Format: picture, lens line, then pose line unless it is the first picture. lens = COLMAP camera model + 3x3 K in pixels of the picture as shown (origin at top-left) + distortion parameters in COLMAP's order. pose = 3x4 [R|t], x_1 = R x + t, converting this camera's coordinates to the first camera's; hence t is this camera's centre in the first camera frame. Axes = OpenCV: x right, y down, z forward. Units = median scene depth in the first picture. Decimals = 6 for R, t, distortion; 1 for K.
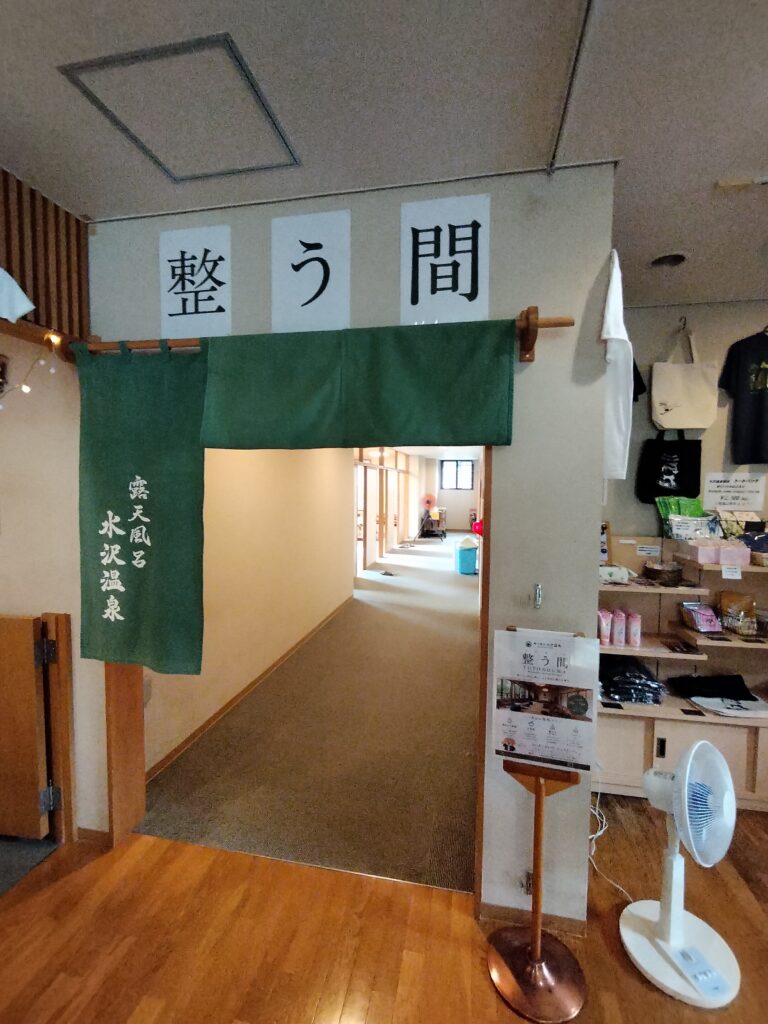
lens RADIAL K [[487.2, 0, 376.0], [0, 487.2, 511.5], [0, 0, 1]] dist [-0.005936, 0.001053]
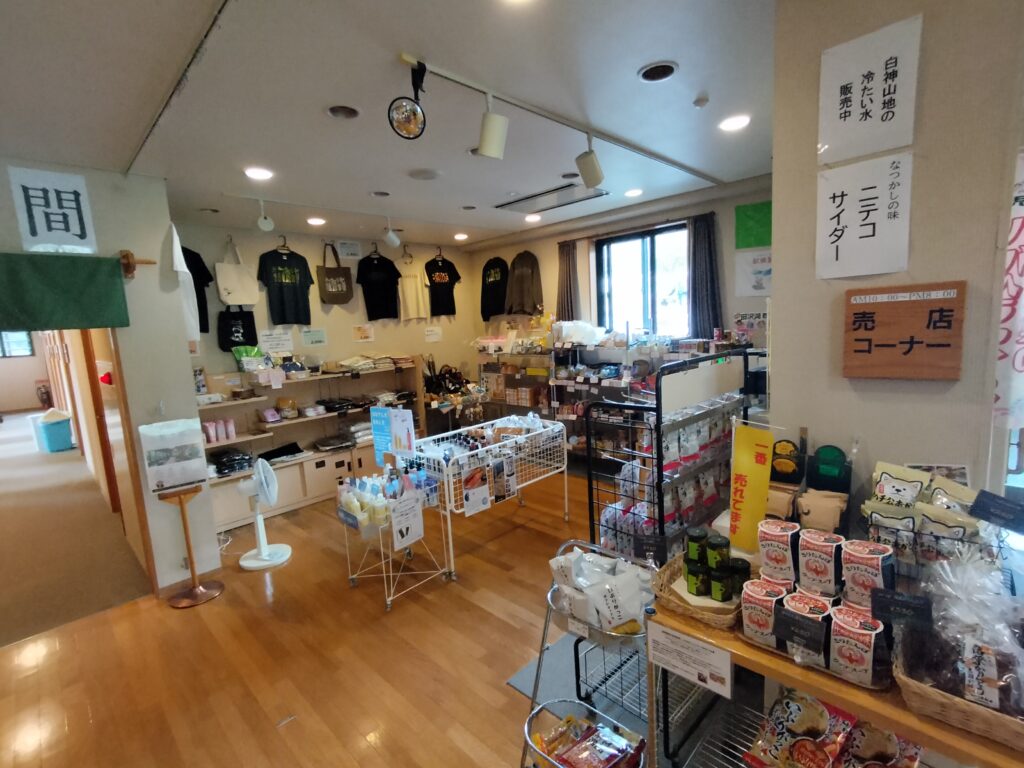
lens RADIAL K [[487.2, 0, 507.2], [0, 487.2, 393.3], [0, 0, 1]] dist [-0.005936, 0.001053]
pose [[0.555388, -0.159728, 0.816108, -0.391349], [0.107140, 0.986945, 0.120252, 0.036886], [-0.824661, 0.020651, 0.565250, -1.011096]]
